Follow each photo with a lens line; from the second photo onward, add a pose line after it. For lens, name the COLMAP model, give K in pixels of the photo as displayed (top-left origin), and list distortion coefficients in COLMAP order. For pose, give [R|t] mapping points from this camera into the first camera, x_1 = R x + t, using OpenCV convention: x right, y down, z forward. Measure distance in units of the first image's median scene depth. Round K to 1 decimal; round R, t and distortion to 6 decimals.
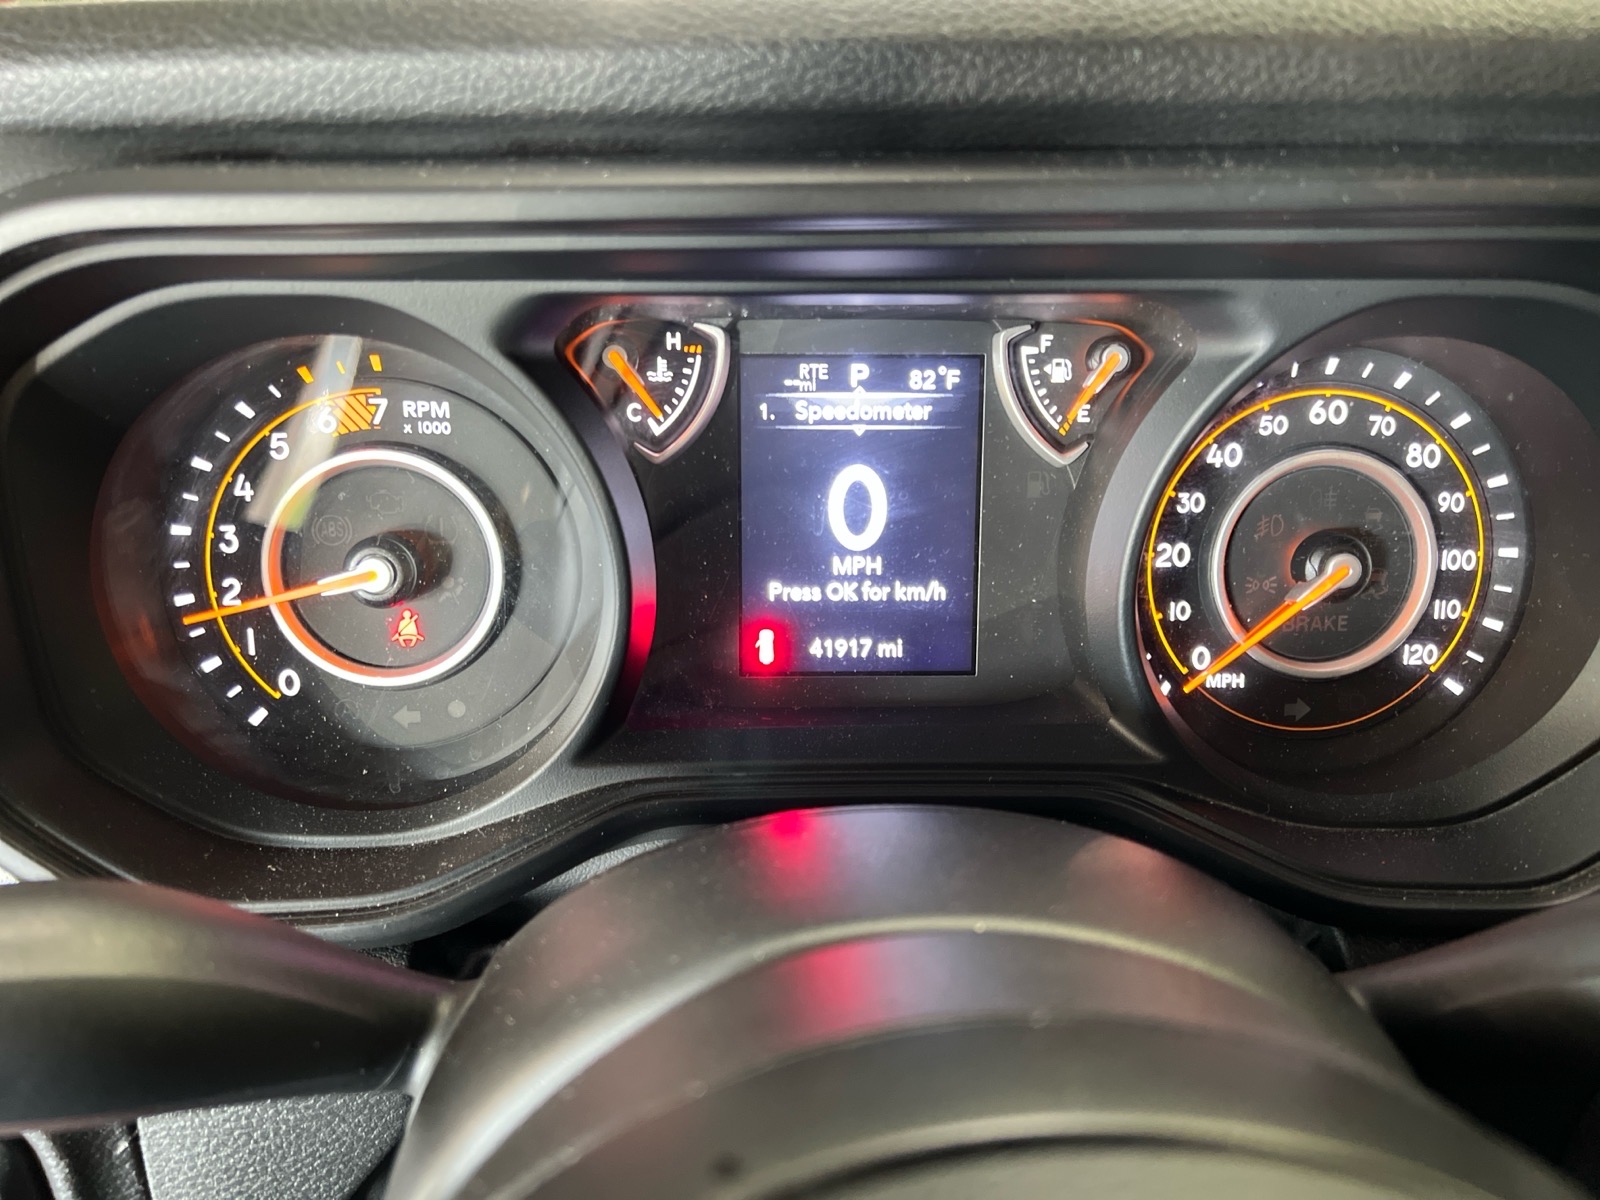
lens RADIAL K [[1212.5, 0, 801.7], [0, 1212.5, 594.4], [0, 0, 1]] dist [-0.005876, -0.030744]
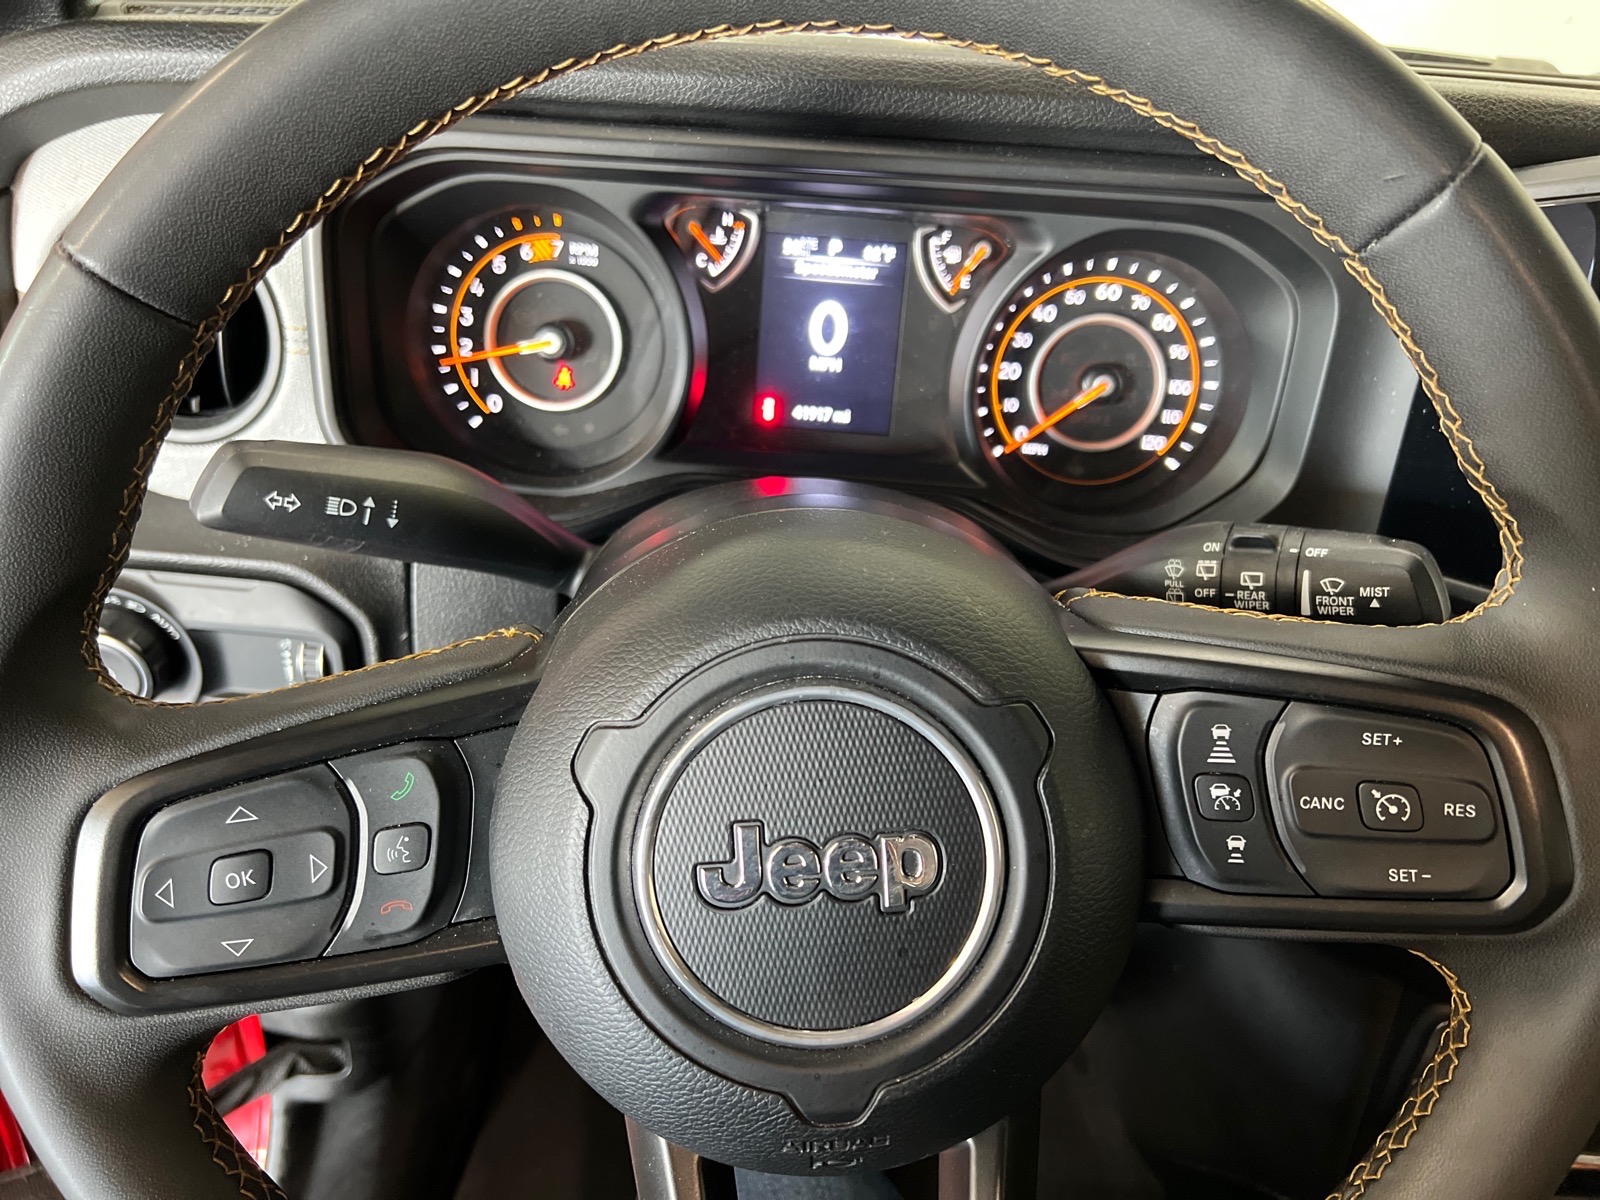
lens RADIAL K [[1212.5, 0, 798.6], [0, 1212.5, 612.5], [0, 0, 1]] dist [-0.005876, -0.030744]
pose [[0.996004, 0.085122, -0.027037, 0.088438], [-0.081247, 0.989259, 0.121514, 0.124494], [0.037090, -0.118832, 0.992221, -0.766256]]
